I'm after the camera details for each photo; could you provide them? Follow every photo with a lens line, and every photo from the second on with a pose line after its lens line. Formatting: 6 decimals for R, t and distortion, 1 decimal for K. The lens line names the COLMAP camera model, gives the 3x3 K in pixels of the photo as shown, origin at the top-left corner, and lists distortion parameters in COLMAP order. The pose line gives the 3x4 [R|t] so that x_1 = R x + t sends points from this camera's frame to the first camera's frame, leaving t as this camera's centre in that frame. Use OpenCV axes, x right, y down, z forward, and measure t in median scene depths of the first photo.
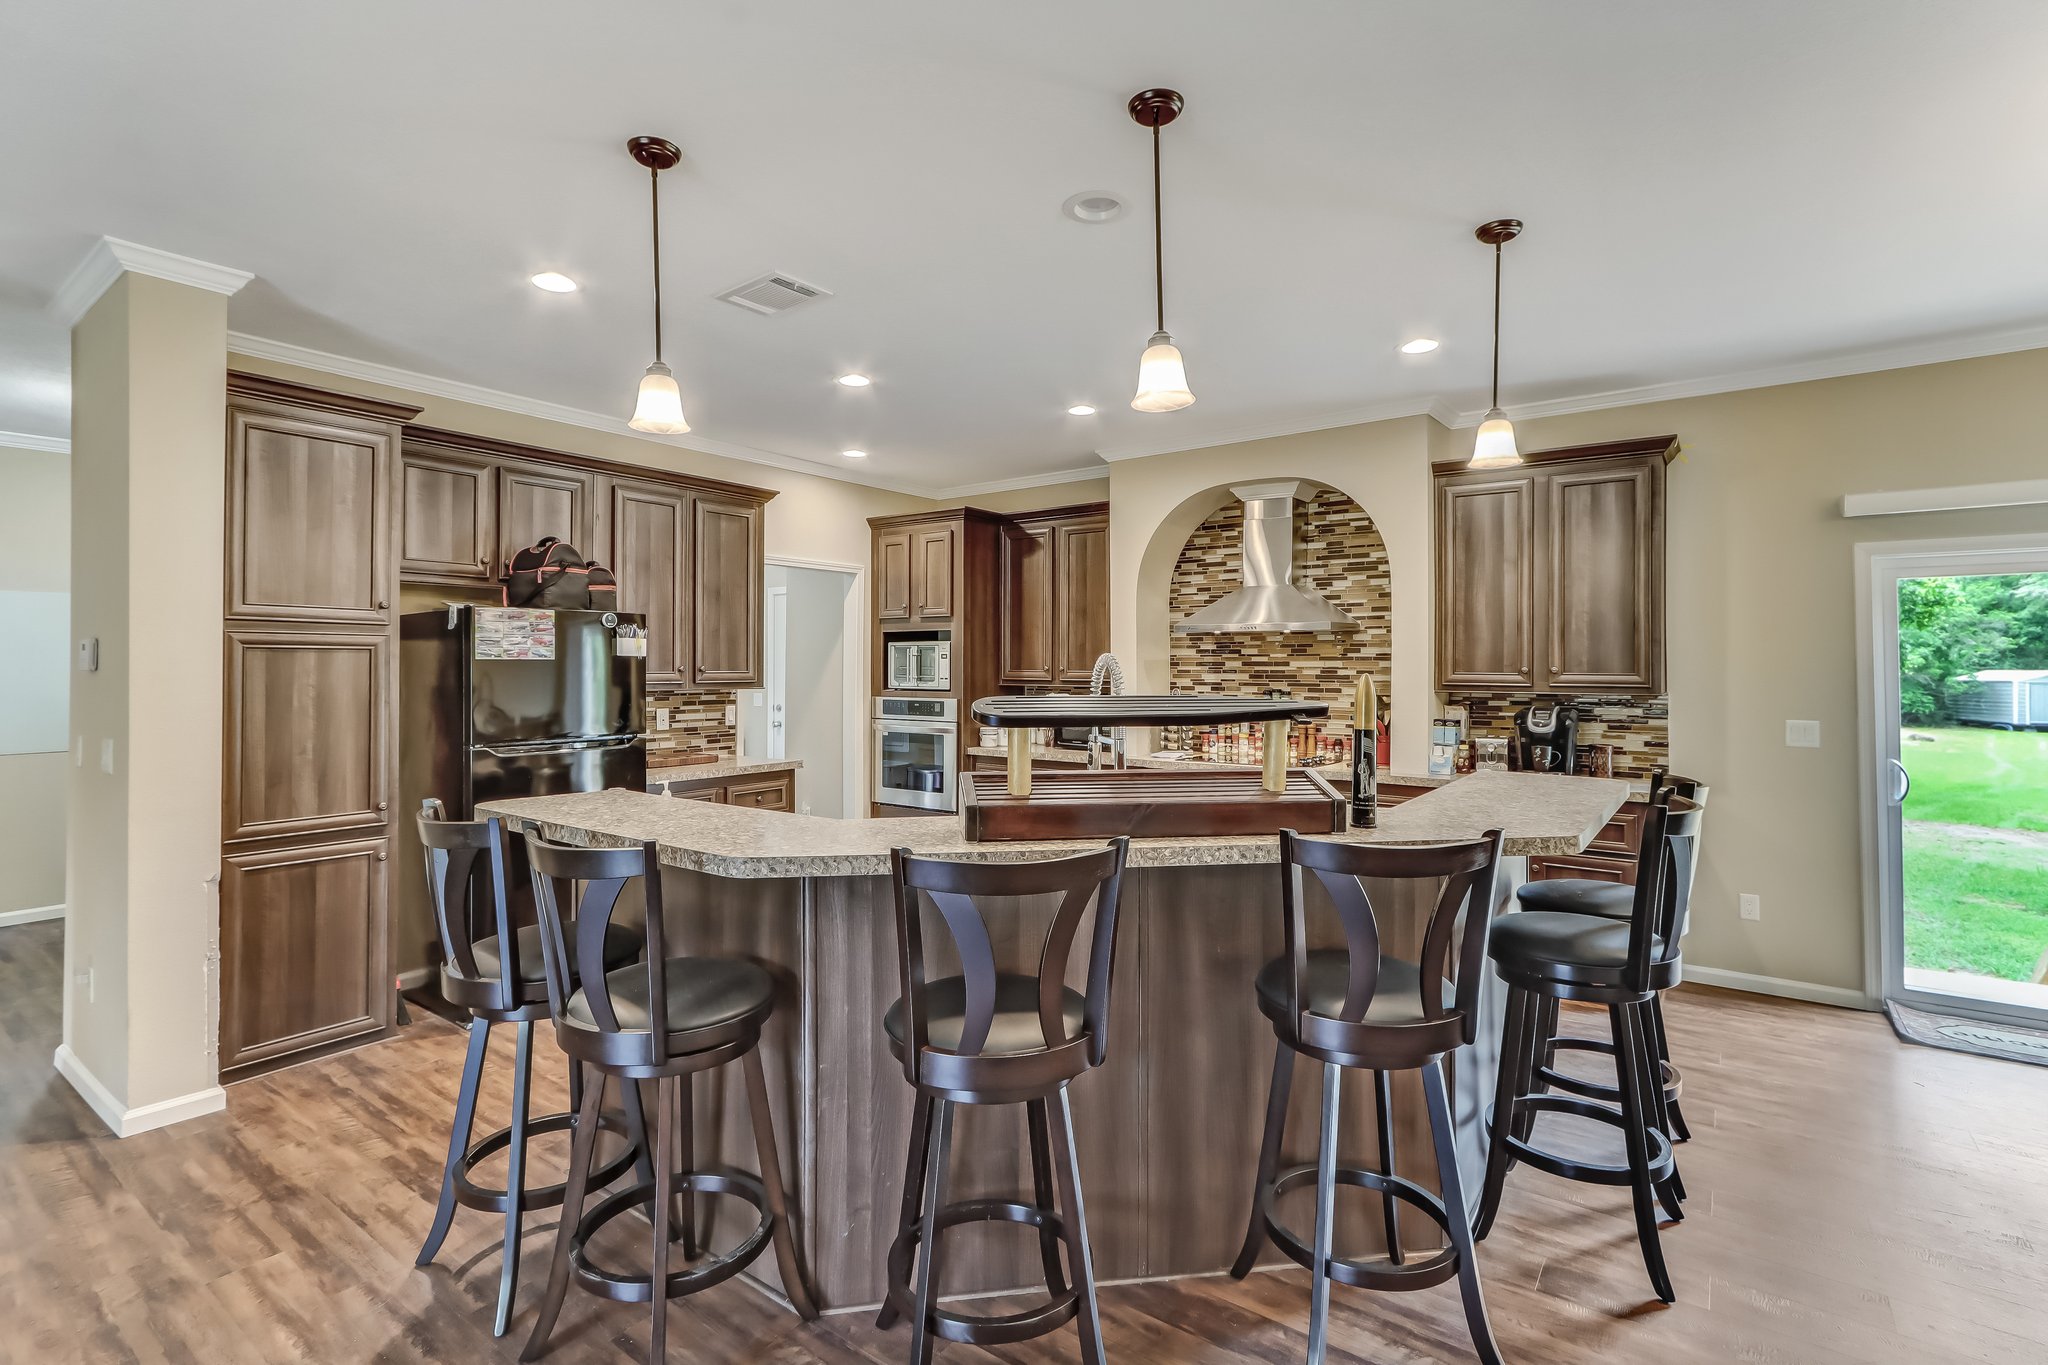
lens RADIAL K [[957.2, 0, 1009.0], [0, 957.2, 657.5], [0, 0, 1]] dist [-0.001919, 0.000396]
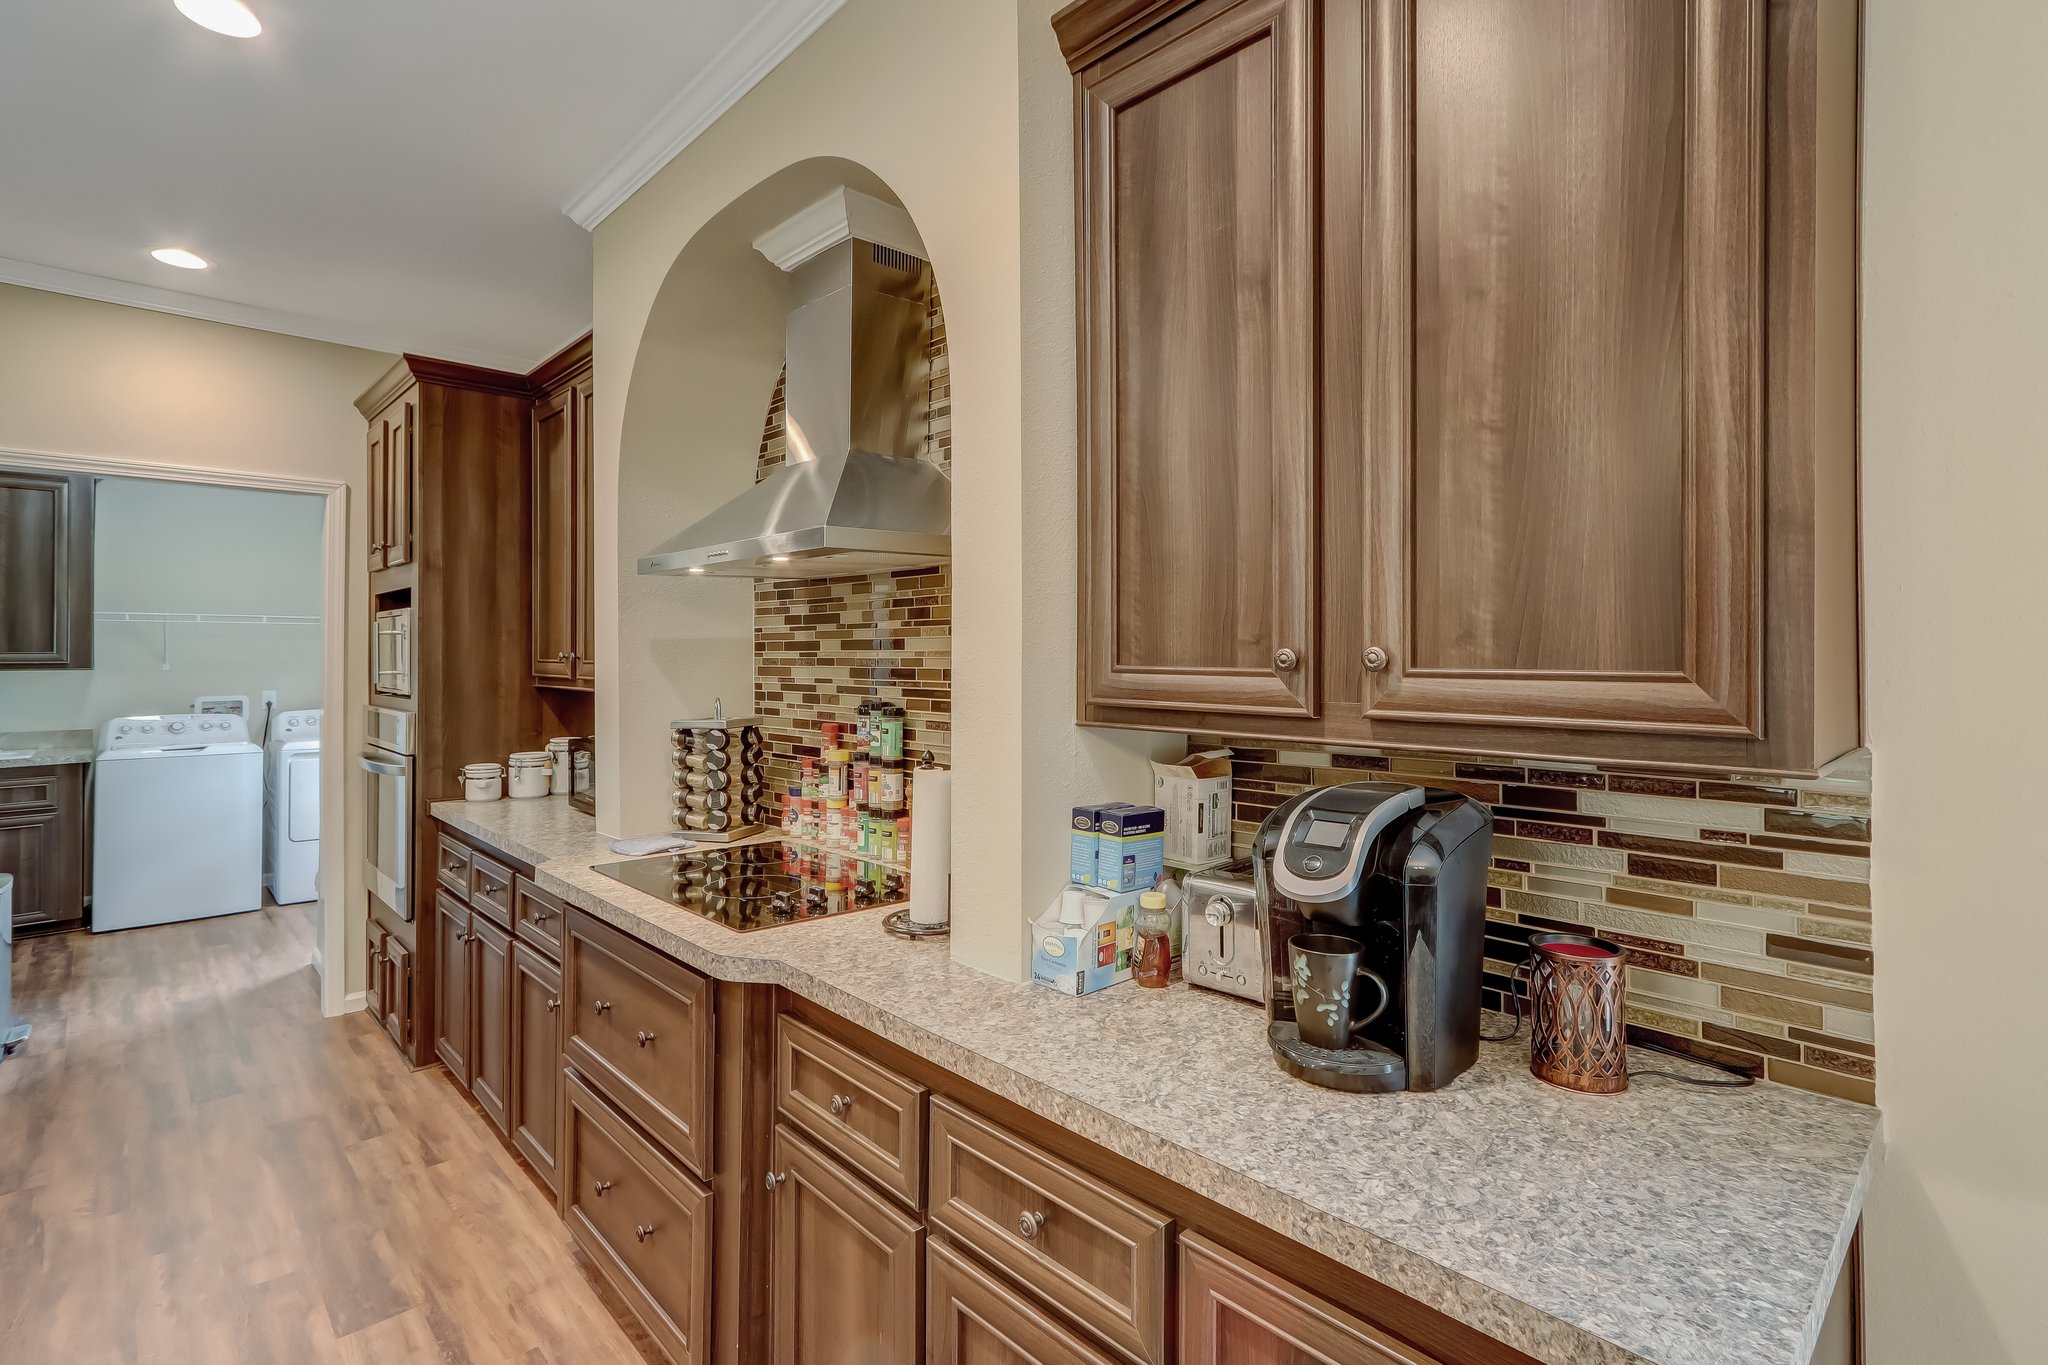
lens RADIAL K [[957.2, 0, 1009.0], [0, 957.2, 657.5], [0, 0, 1]] dist [-0.001919, 0.000396]
pose [[0.983688, -0.001577, -0.179875, 0.425724], [0.003733, 0.999925, 0.011646, 0.007744], [0.179843, -0.012128, 0.983620, 0.594288]]
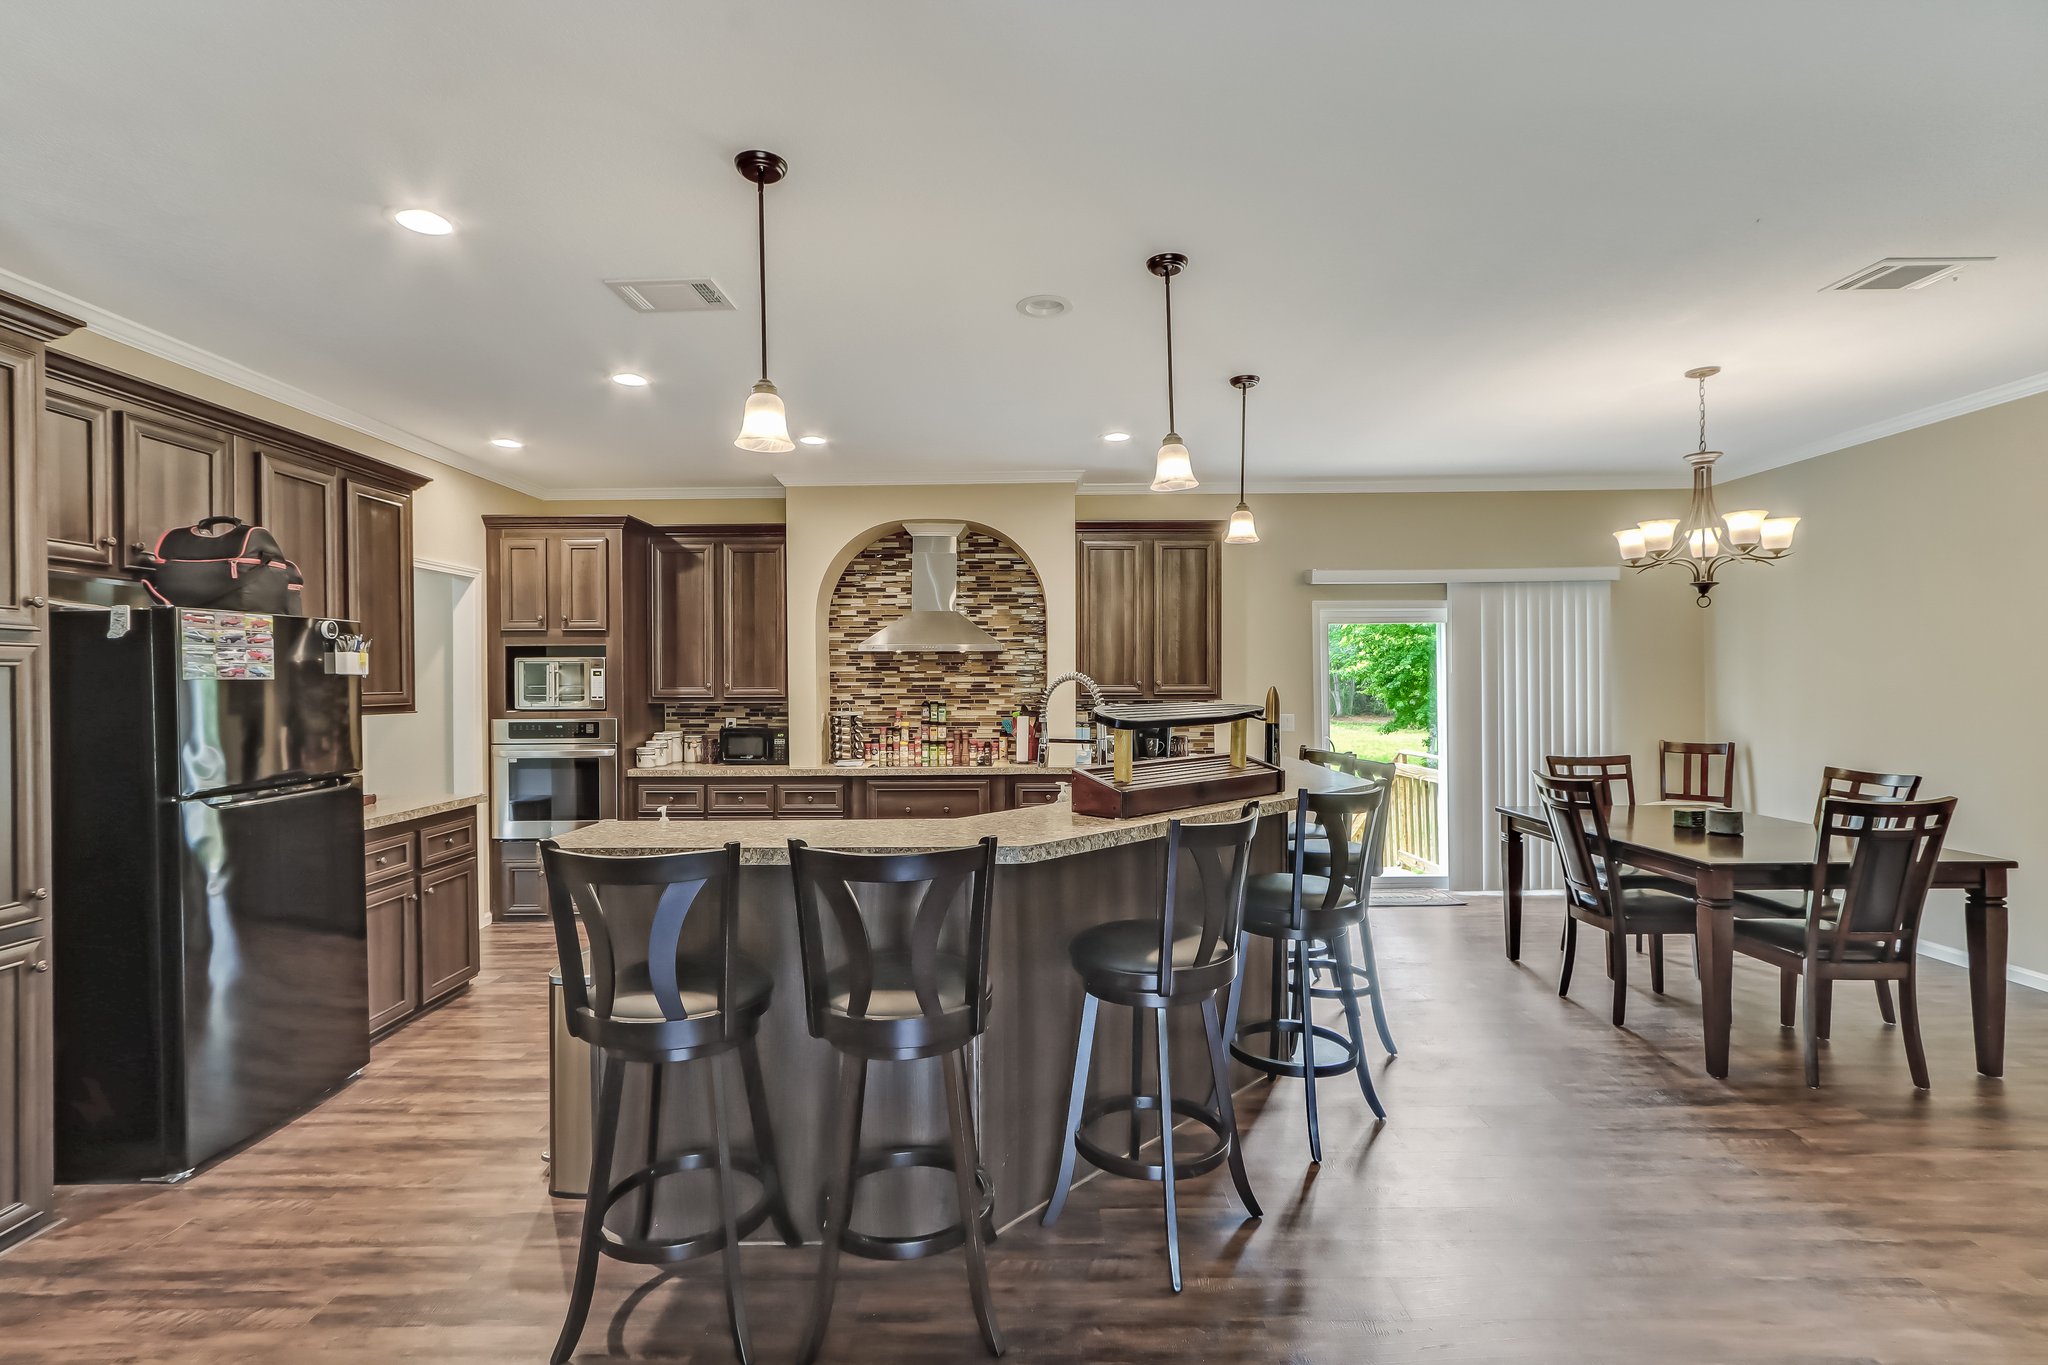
lens RADIAL K [[955.4, 0, 1014.0], [0, 955.4, 690.9], [0, 0, 1]] dist [0.003080, 0.001489]
pose [[0.803819, -0.013567, 0.594720, -0.333979], [0.002397, 0.999806, 0.019567, -0.001949], [-0.594870, -0.014303, 0.803695, 0.018612]]
